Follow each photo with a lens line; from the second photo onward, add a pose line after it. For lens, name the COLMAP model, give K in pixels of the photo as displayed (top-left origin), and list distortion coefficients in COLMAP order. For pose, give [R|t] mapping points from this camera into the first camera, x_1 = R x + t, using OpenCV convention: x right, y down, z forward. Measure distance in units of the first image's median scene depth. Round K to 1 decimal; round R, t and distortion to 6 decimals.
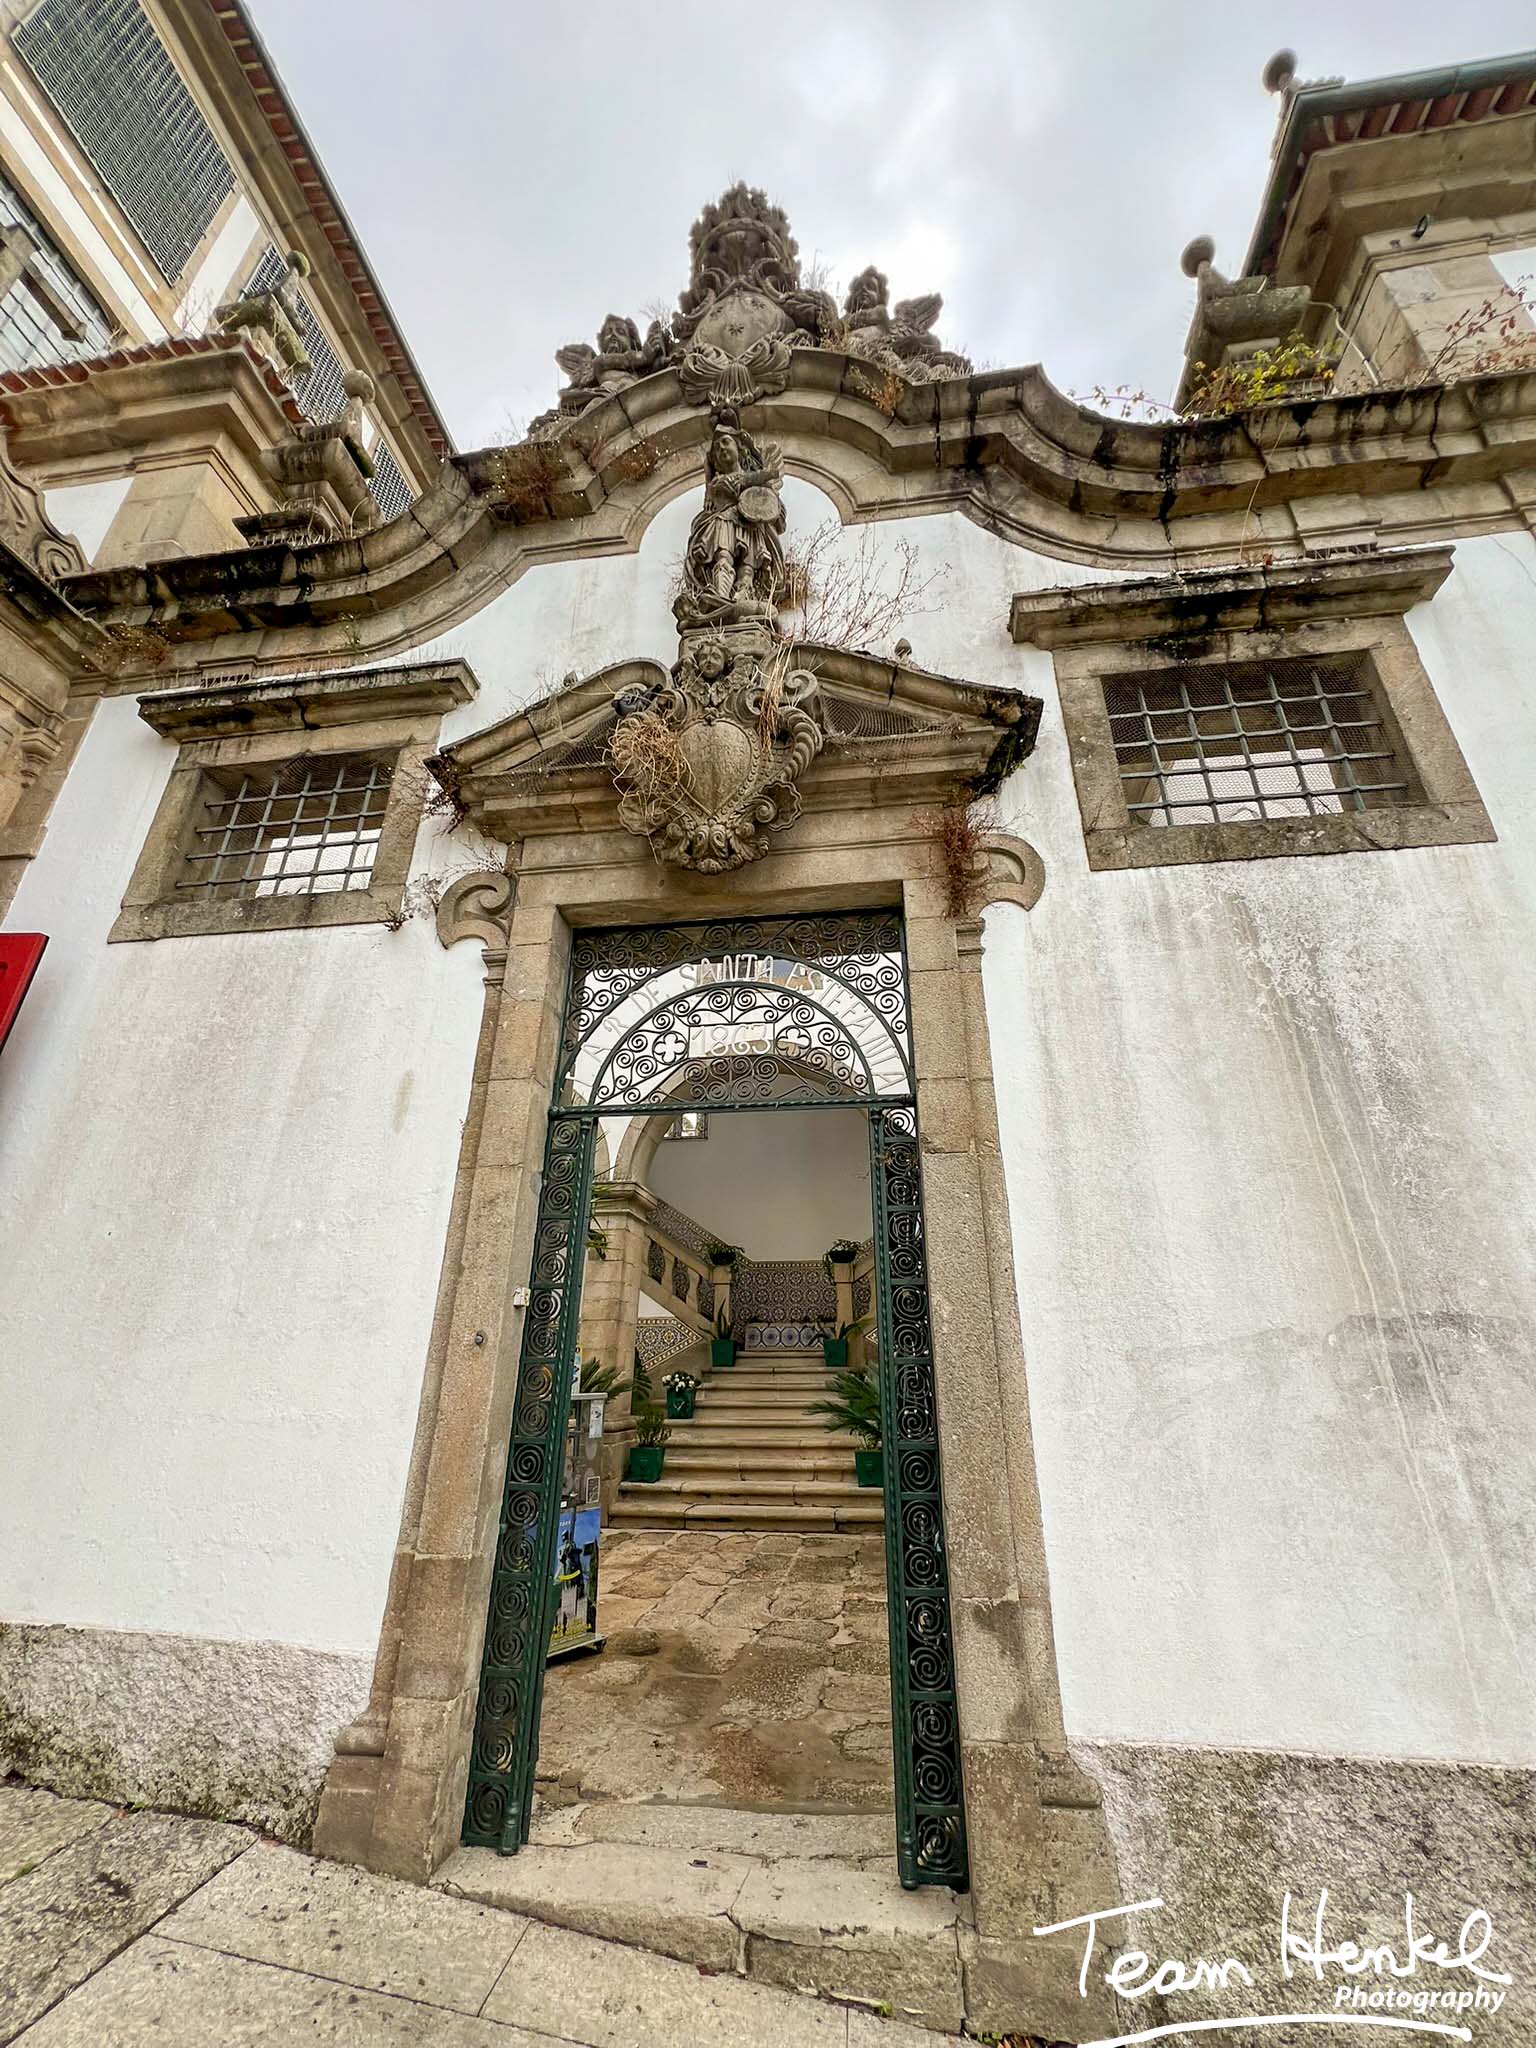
lens RADIAL K [[805.7, 0, 768.0], [0, 805.7, 1024.0], [0, 0, 1]] dist [-0.000904, -0.000438]
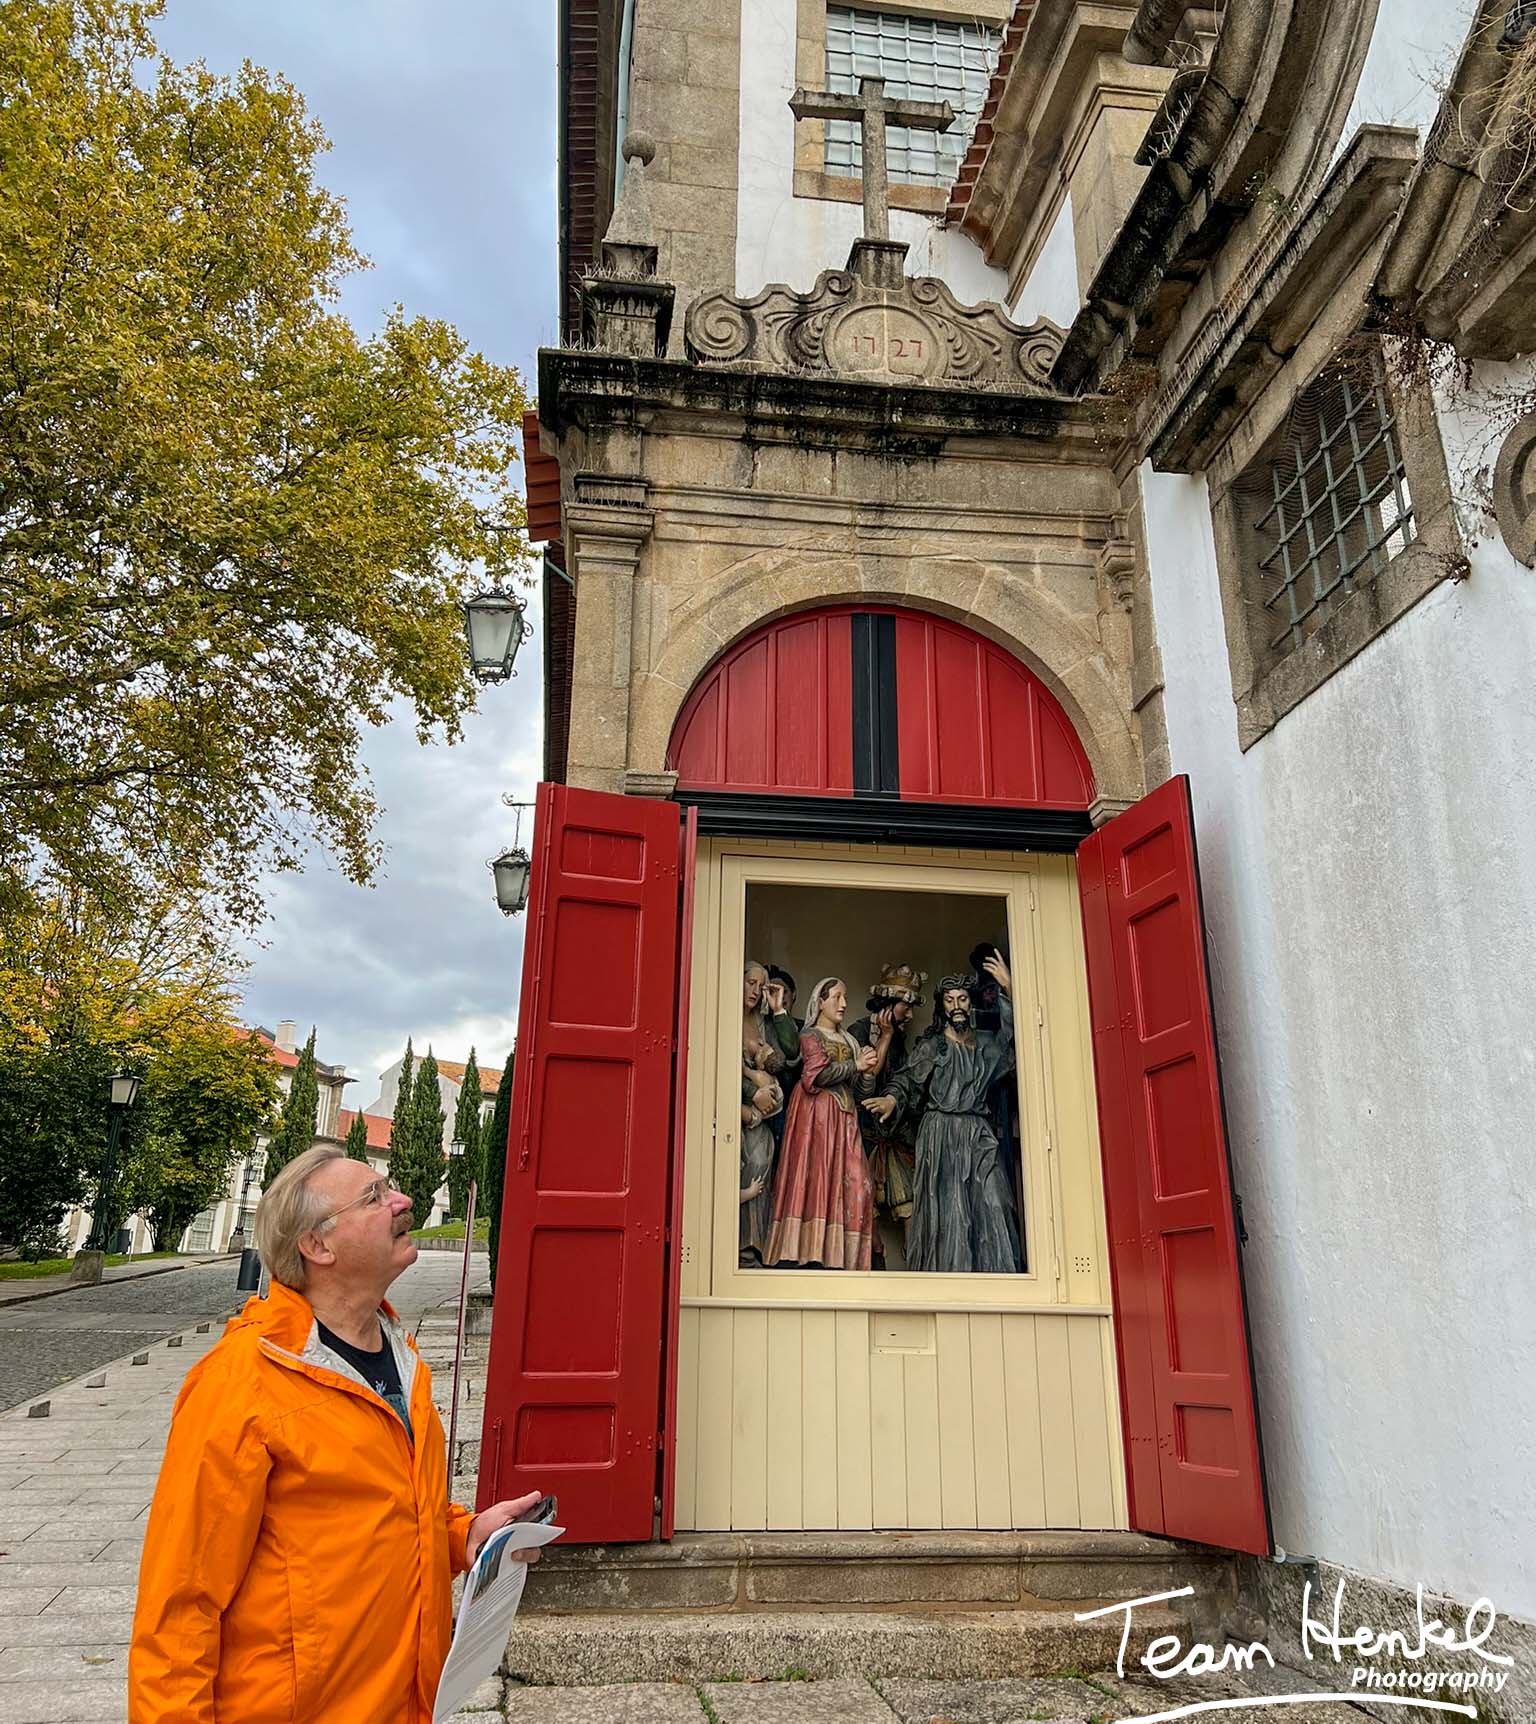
lens RADIAL K [[1535.4, 0, 768.7], [0, 1535.4, 690.3], [0, 0, 1]] dist [0.097848, -0.196877]
pose [[0.276652, -0.391408, -0.877646, 0.372268], [0.380880, 0.883155, -0.273803, 0.077448], [0.882266, -0.258530, 0.393406, 0.027475]]
